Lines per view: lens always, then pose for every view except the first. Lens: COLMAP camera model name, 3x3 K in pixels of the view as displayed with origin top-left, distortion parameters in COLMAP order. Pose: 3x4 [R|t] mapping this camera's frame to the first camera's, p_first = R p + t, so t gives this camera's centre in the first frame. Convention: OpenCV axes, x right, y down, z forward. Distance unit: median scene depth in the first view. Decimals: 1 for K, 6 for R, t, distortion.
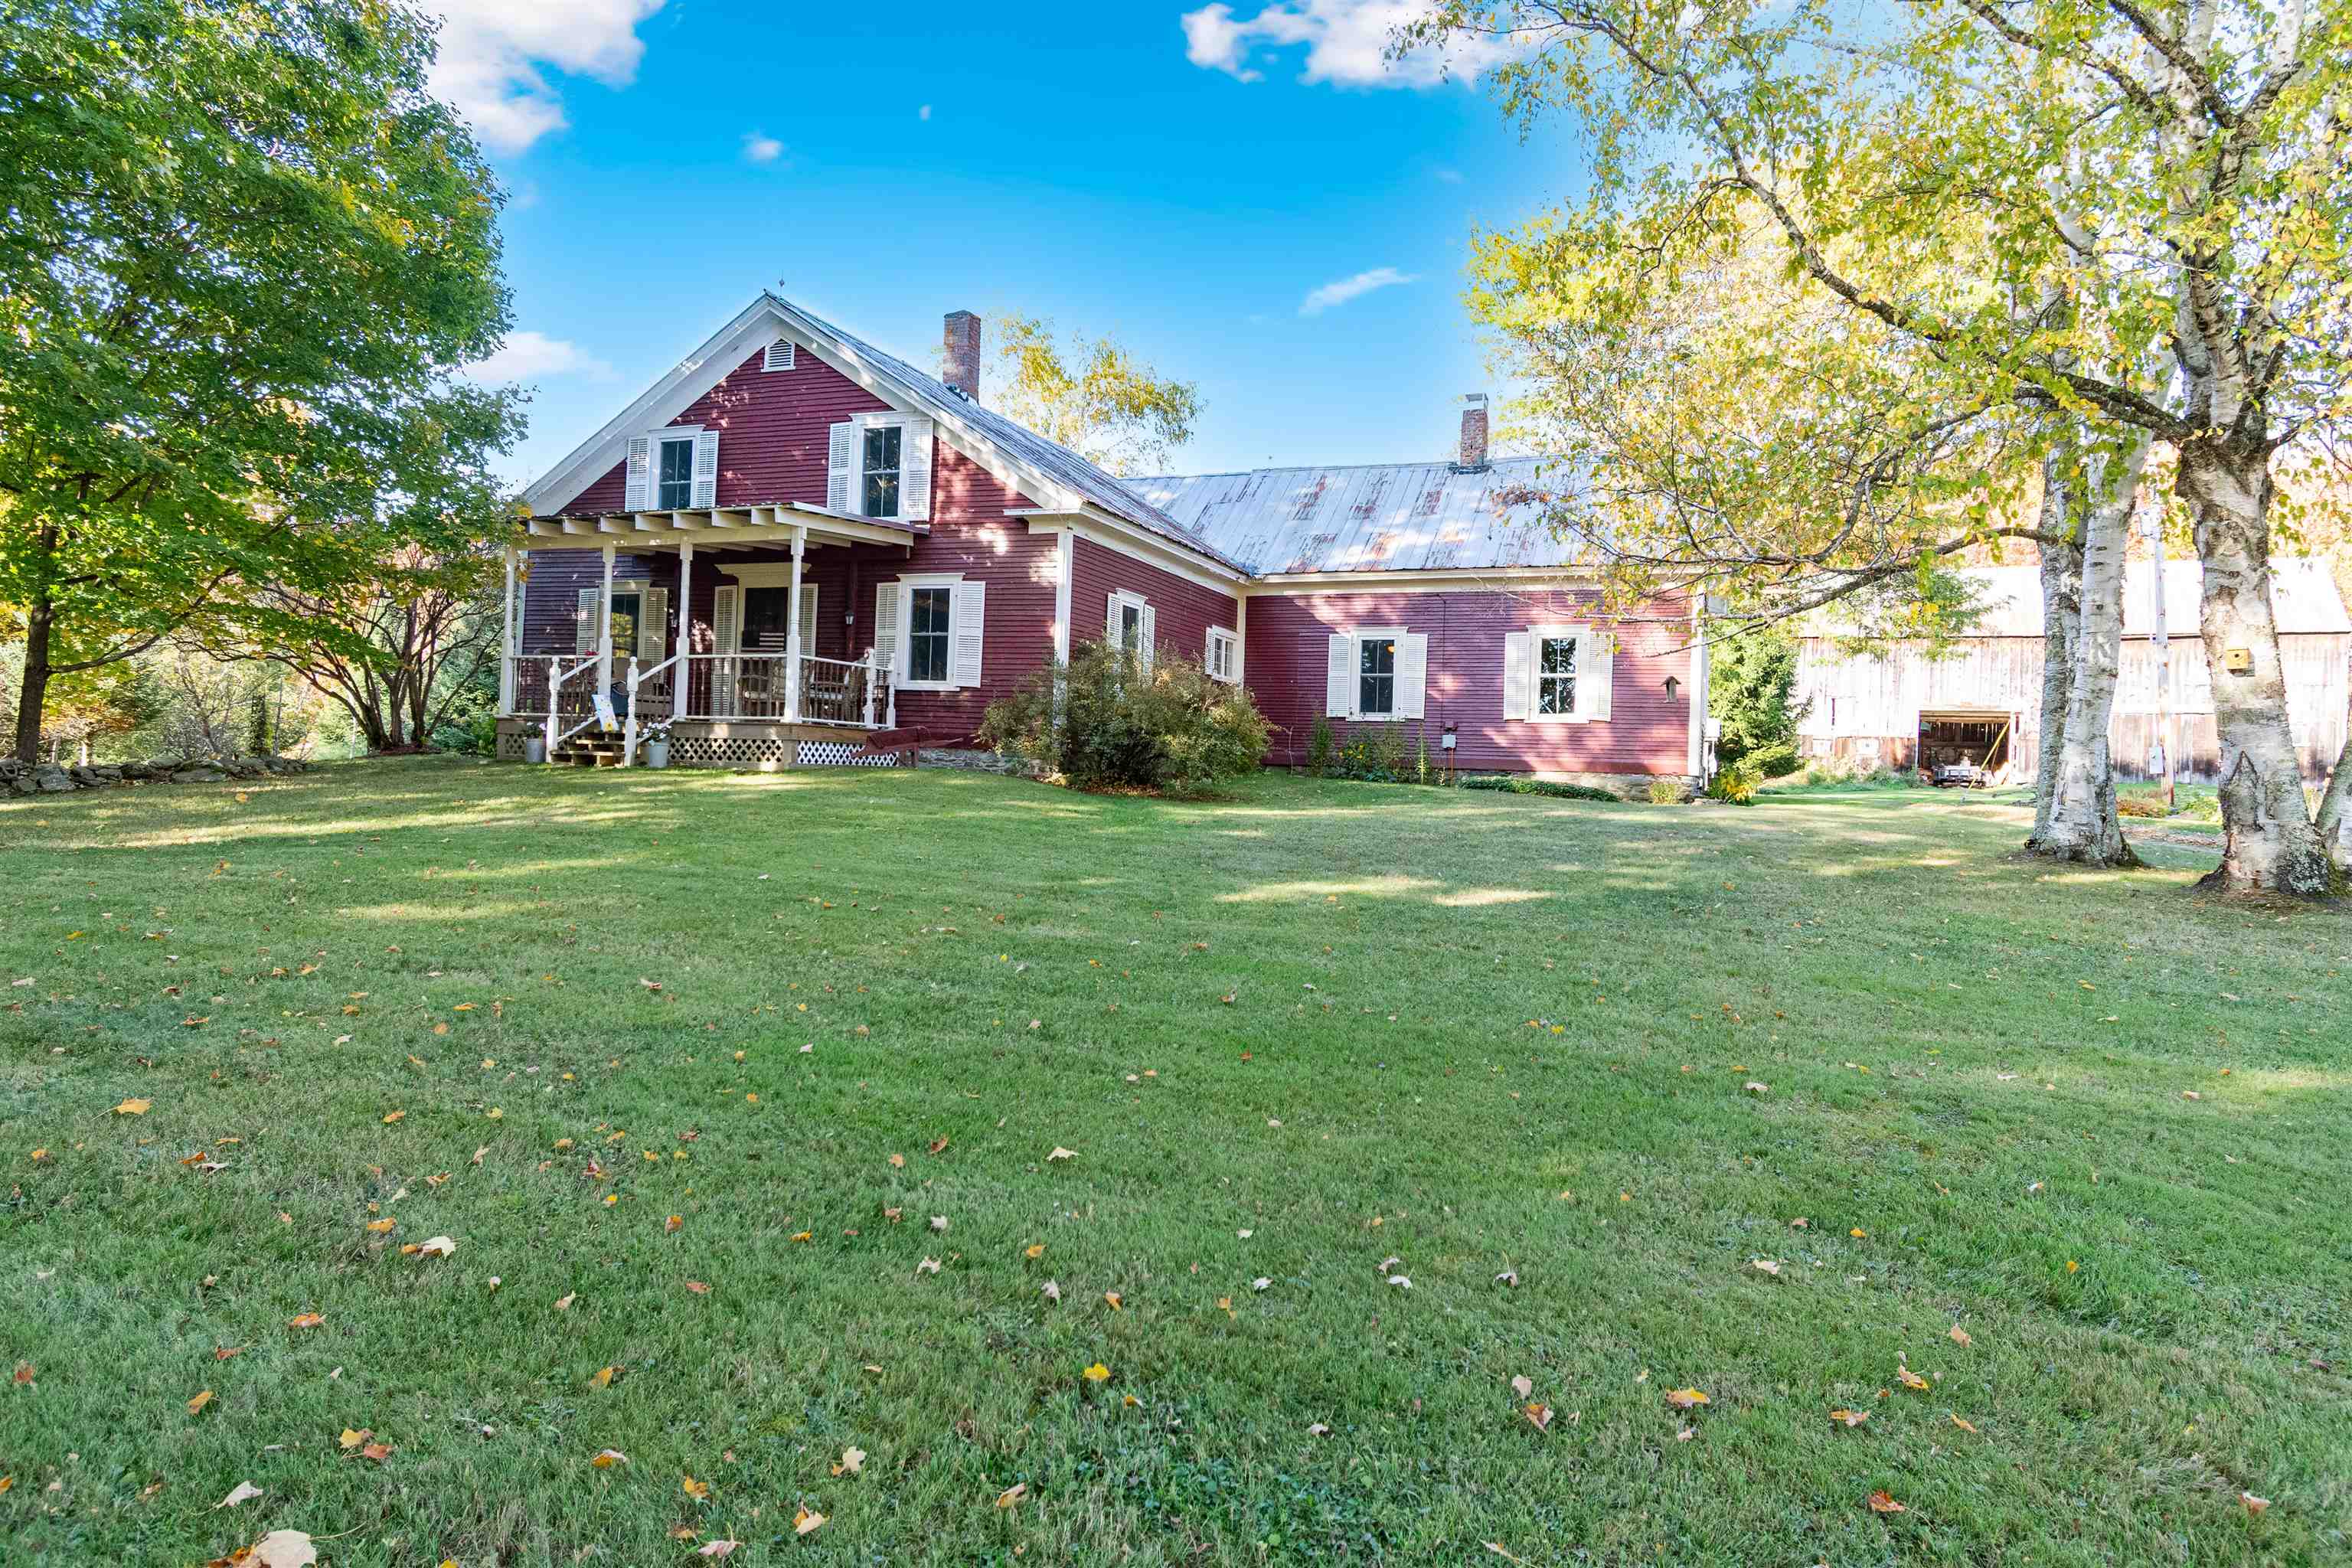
lens RADIAL K [[1369.1, 0, 1176.0], [0, 1369.1, 784.0], [0, 0, 1]] dist [0.001177, 0.000237]
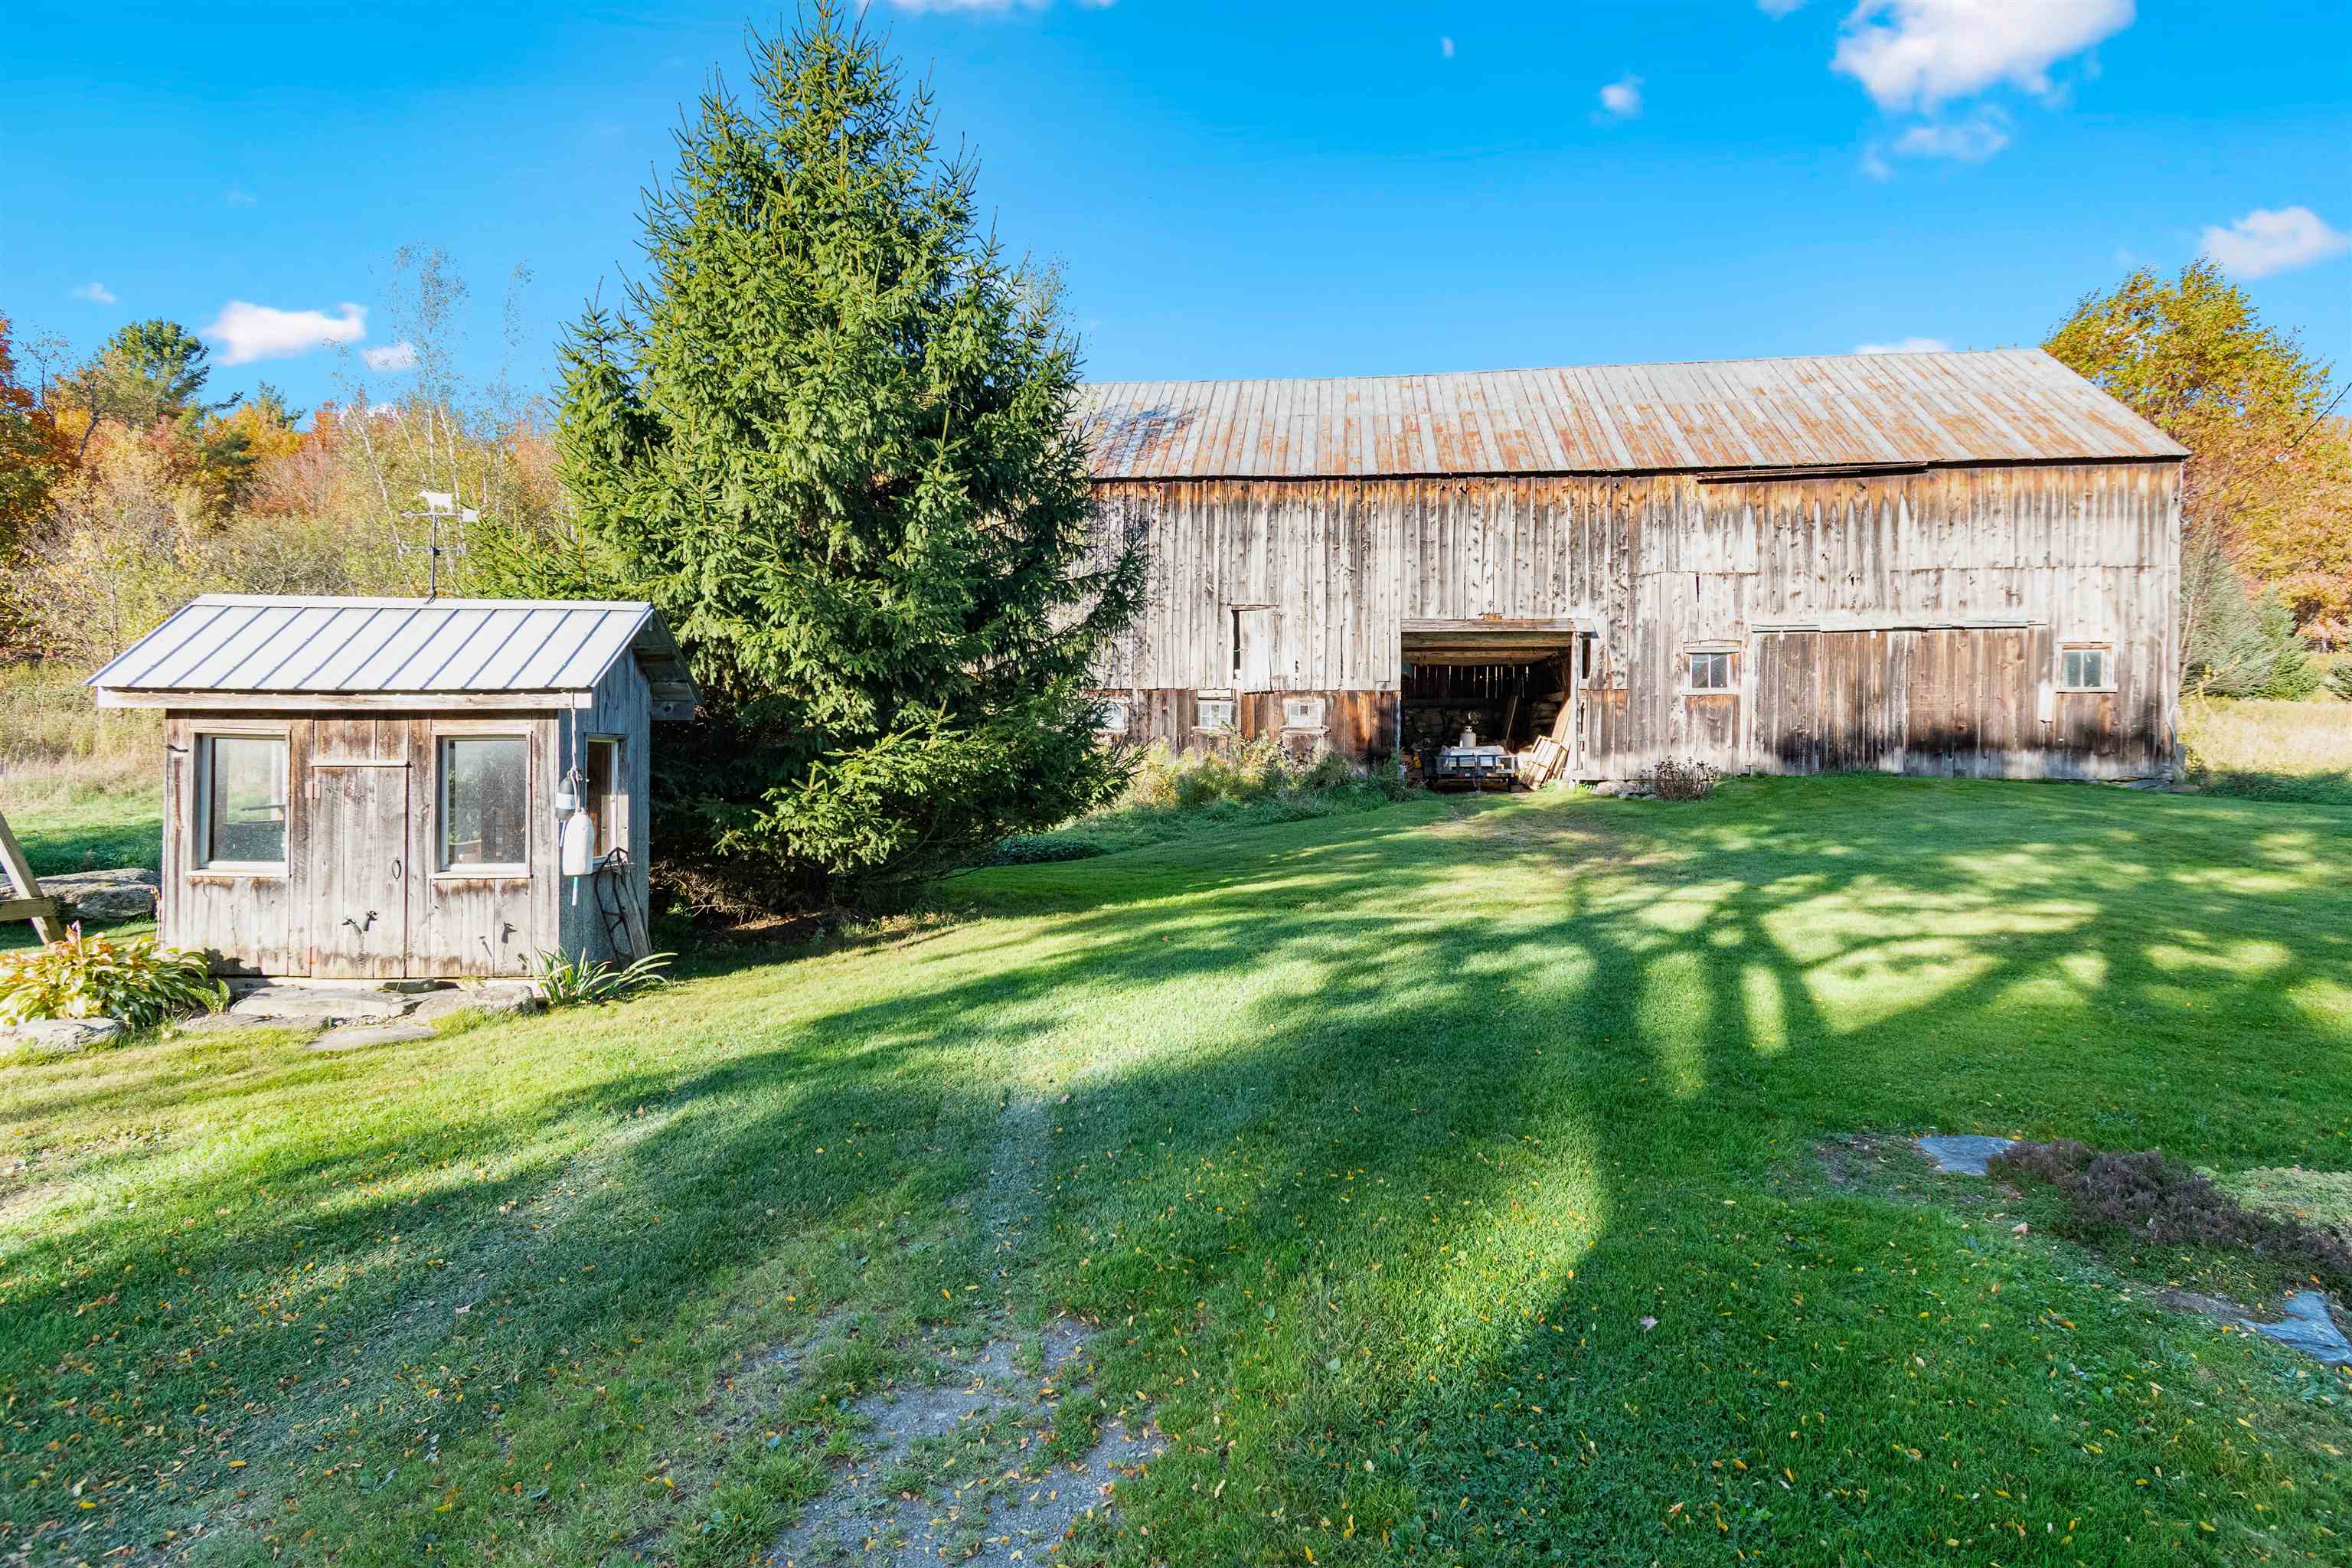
lens RADIAL K [[1223.8, 0, 1176.0], [0, 1223.8, 784.0], [0, 0, 1]] dist [0.001513, 0.000330]
pose [[0.935544, -0.041112, 0.350808, 0.432746], [0.031099, 0.998933, 0.034131, -0.025411], [-0.351837, -0.021021, 0.935825, 0.853751]]
